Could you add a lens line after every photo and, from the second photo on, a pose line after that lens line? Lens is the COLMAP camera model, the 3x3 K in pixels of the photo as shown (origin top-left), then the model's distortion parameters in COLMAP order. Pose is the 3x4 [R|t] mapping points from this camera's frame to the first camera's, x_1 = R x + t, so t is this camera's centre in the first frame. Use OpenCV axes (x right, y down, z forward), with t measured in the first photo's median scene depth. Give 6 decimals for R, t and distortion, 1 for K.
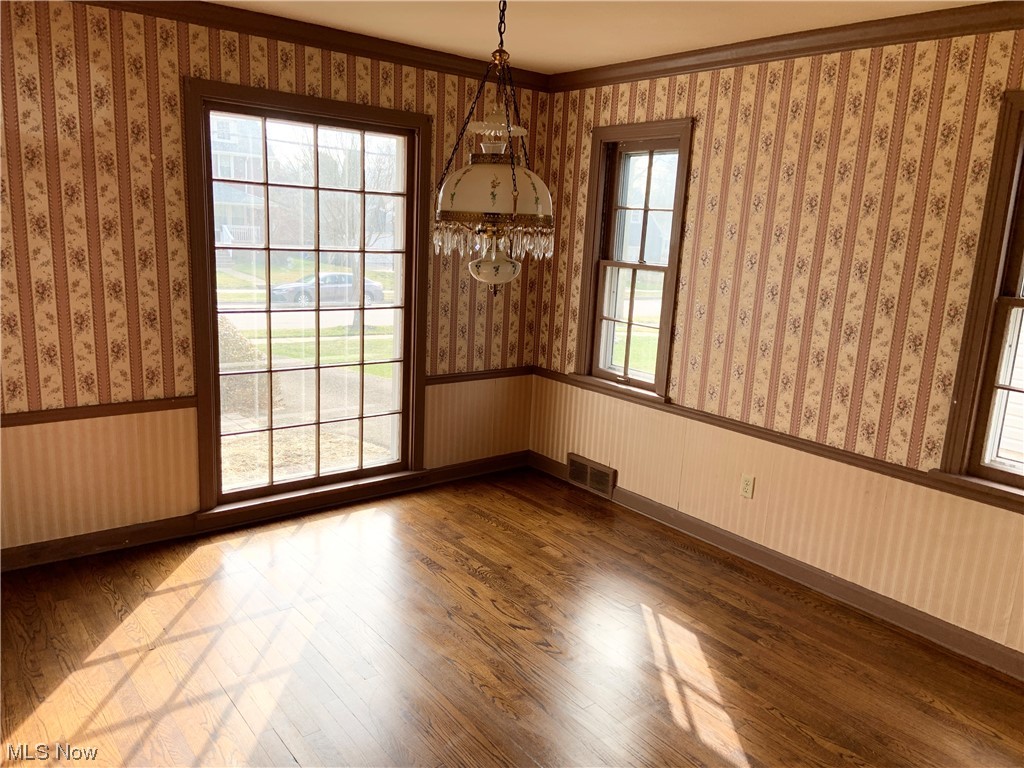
lens RADIAL K [[768.3, 0, 513.9], [0, 768.3, 385.4], [0, 0, 1]] dist [0.134309, -0.174126]
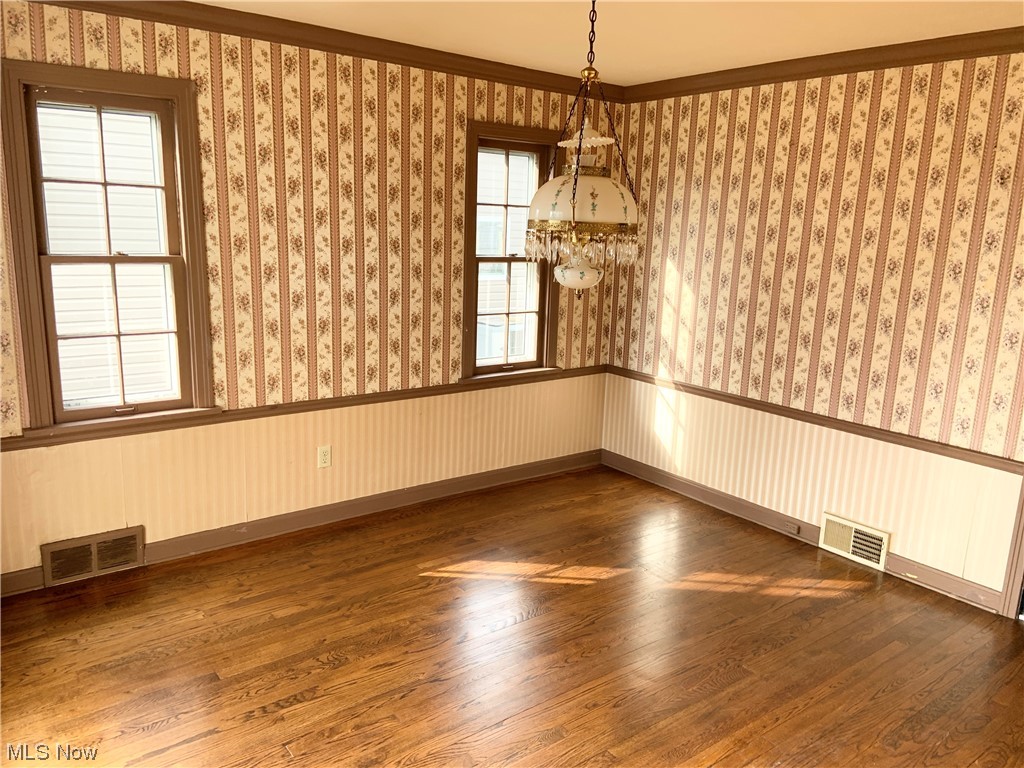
lens RADIAL K [[768.3, 0, 513.9], [0, 768.3, 385.4], [0, 0, 1]] dist [0.134309, -0.174126]
pose [[0.014219, -0.258945, 0.965787, -0.789382], [0.176122, 0.951432, 0.252503, -0.210300], [-0.984266, 0.166506, 0.059134, 0.764697]]
